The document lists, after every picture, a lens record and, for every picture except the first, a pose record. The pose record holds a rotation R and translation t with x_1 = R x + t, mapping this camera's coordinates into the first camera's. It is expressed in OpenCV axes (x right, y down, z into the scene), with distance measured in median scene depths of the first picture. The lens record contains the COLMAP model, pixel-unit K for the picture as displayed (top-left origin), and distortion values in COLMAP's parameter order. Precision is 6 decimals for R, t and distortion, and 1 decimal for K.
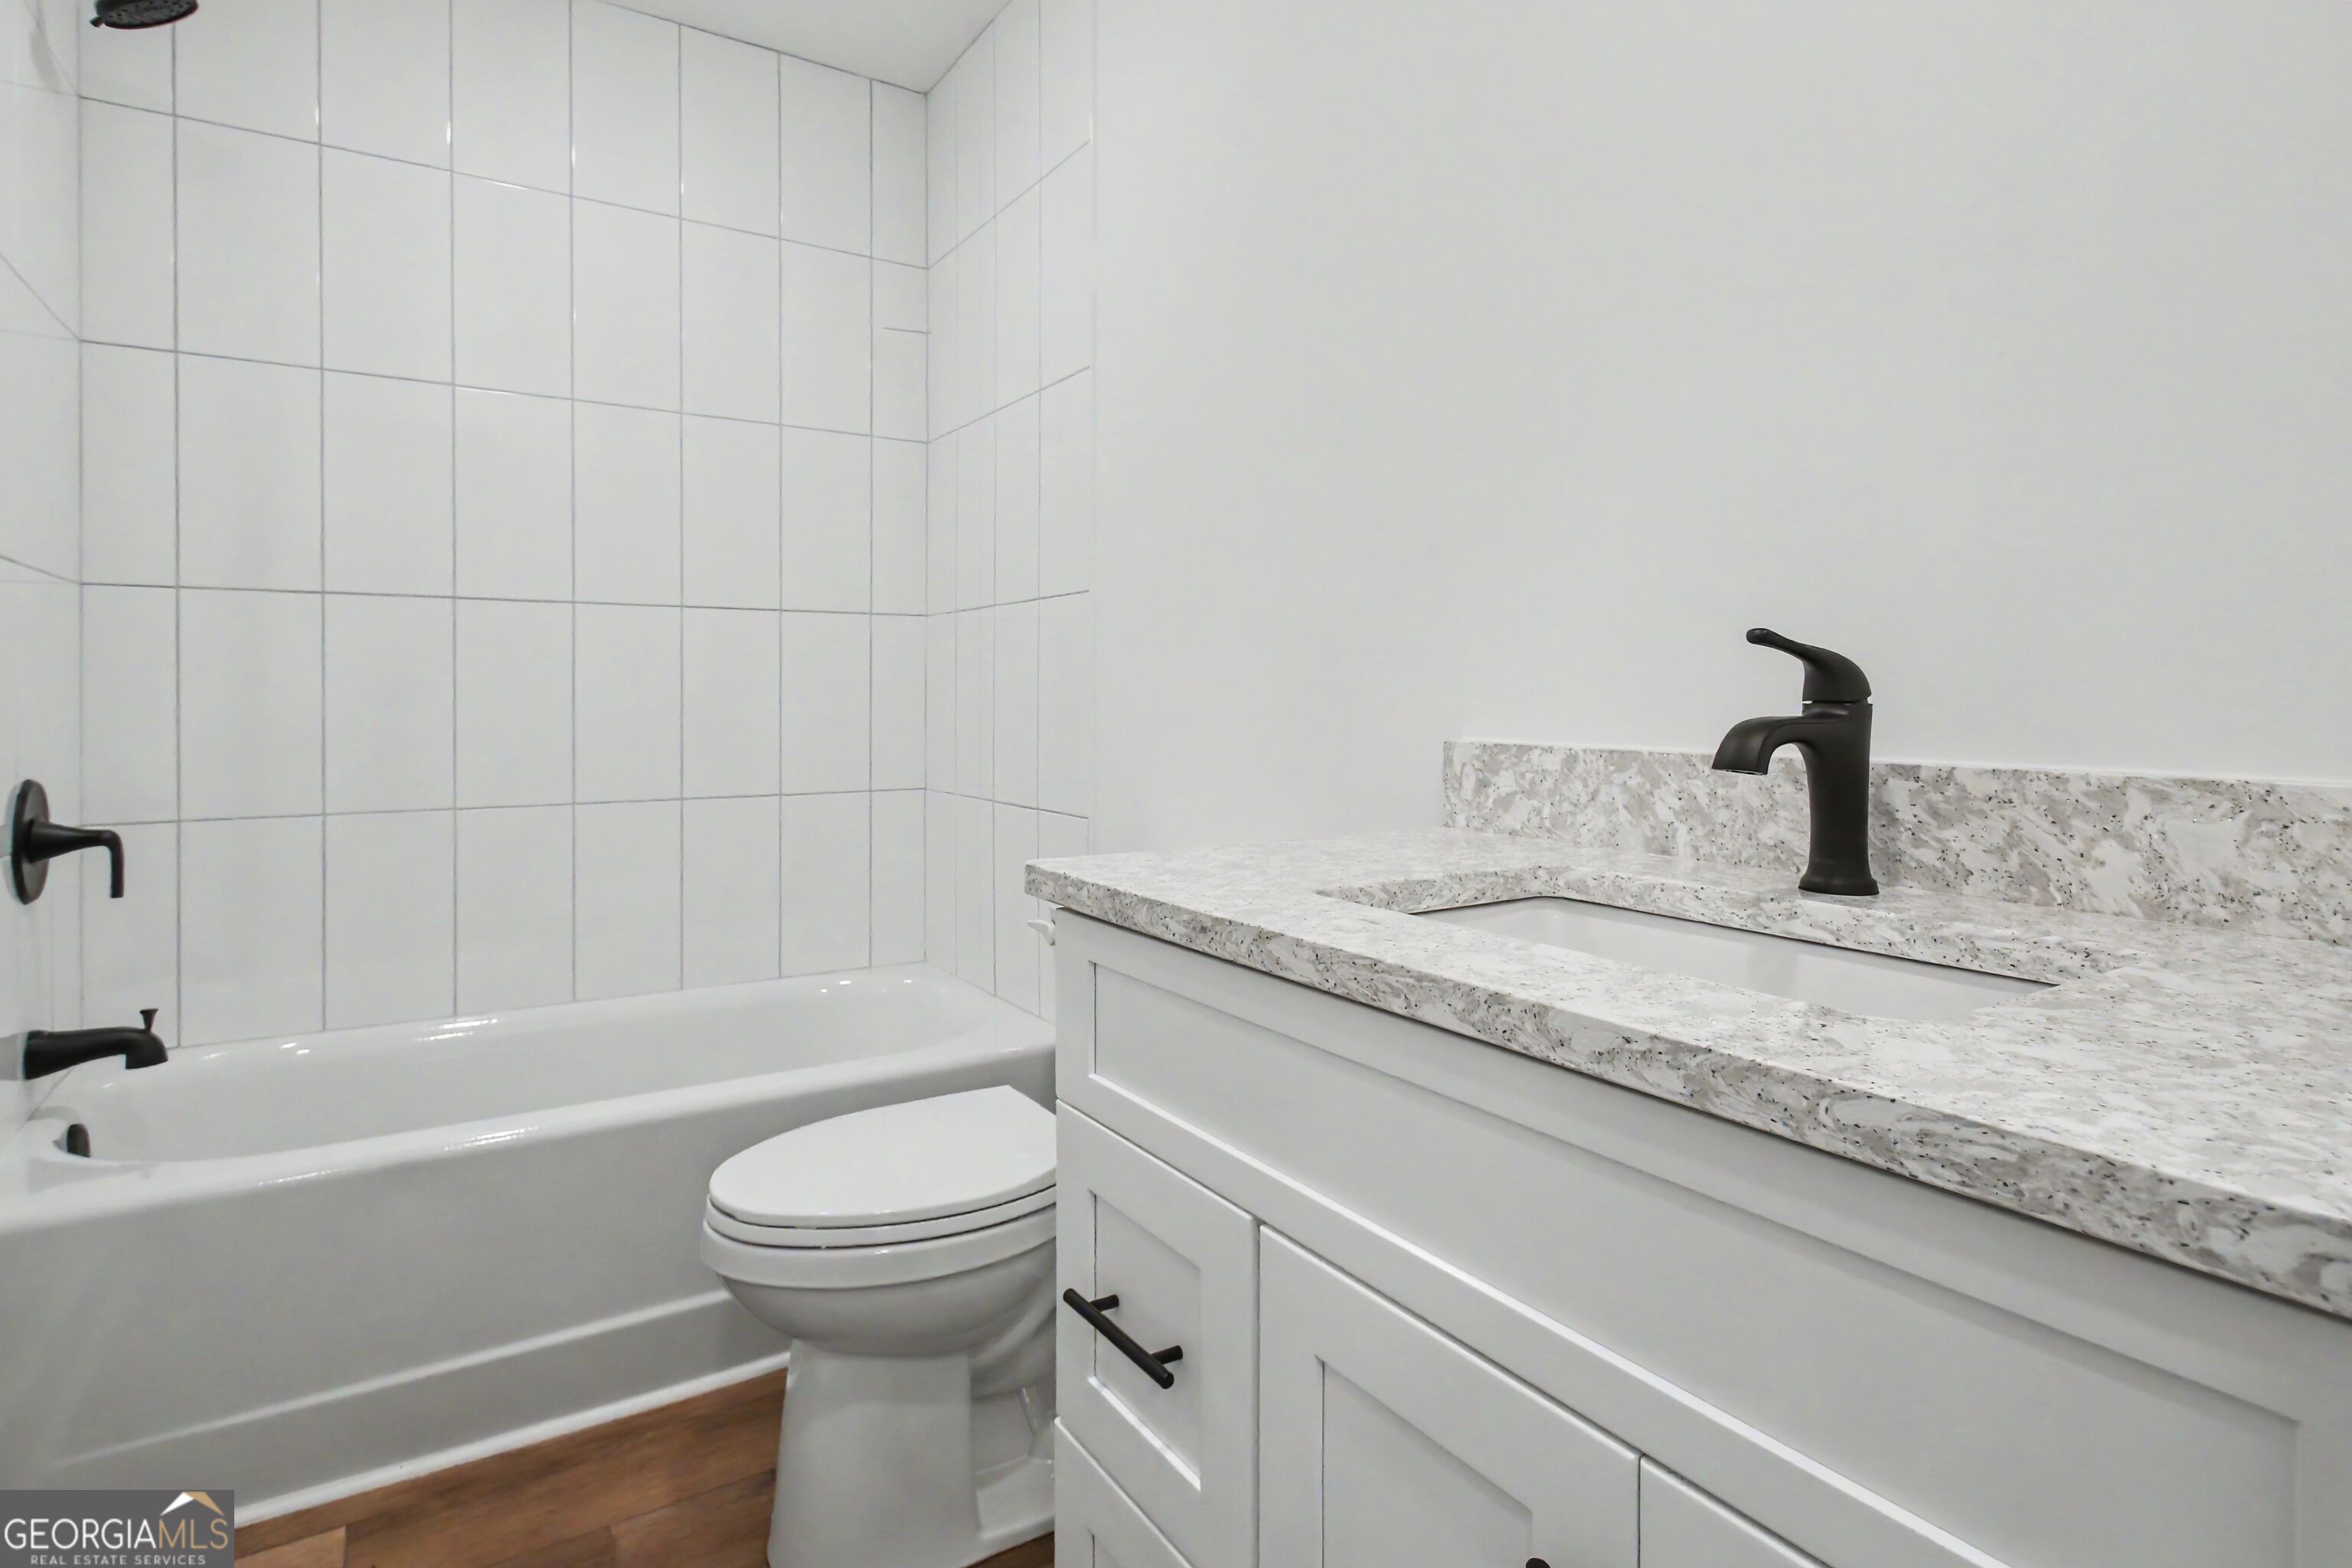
lens RADIAL K [[1191.1, 0, 1165.0], [0, 1191.1, 702.1], [0, 0, 1]] dist [0.002258, 0.002516]
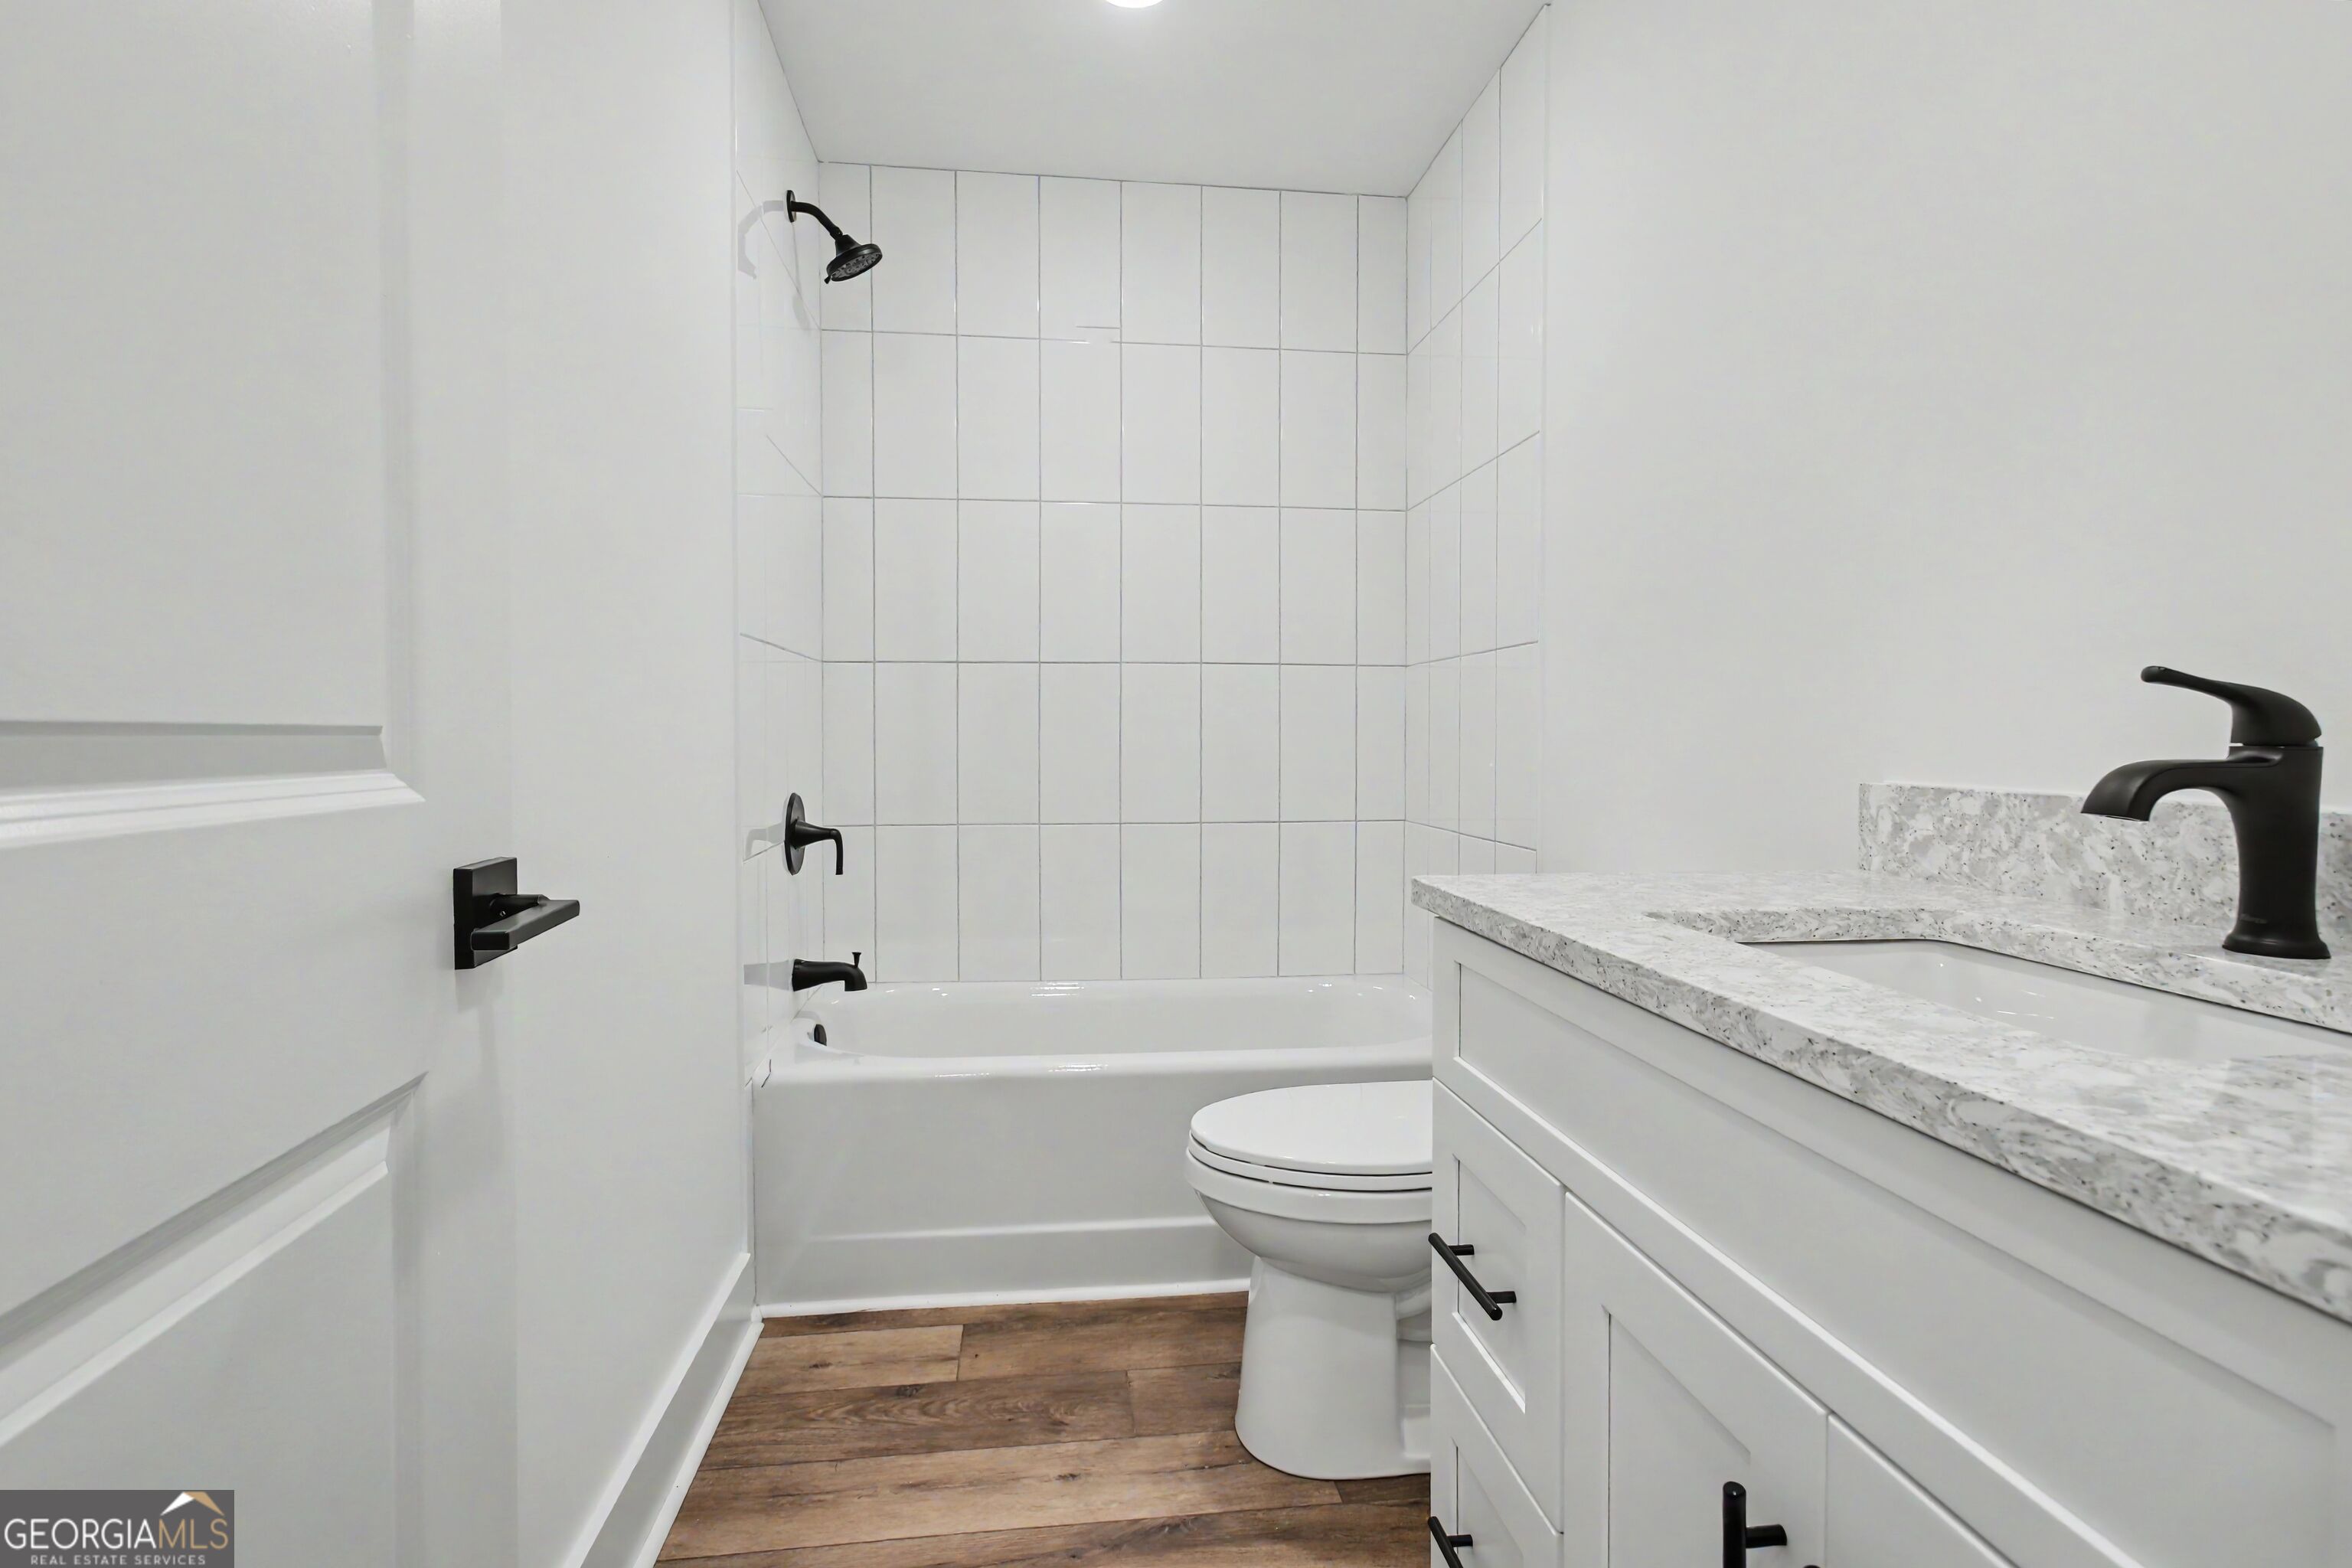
lens RADIAL K [[1117.7, 0, 1171.3], [0, 1117.7, 755.0], [0, 0, 1]] dist [0.009841, -0.001267]
pose [[0.901463, 0.006512, -0.432806, 0.174803], [-0.001936, 0.999937, 0.011013, 0.000160], [0.432851, -0.009090, 0.901420, -0.131276]]
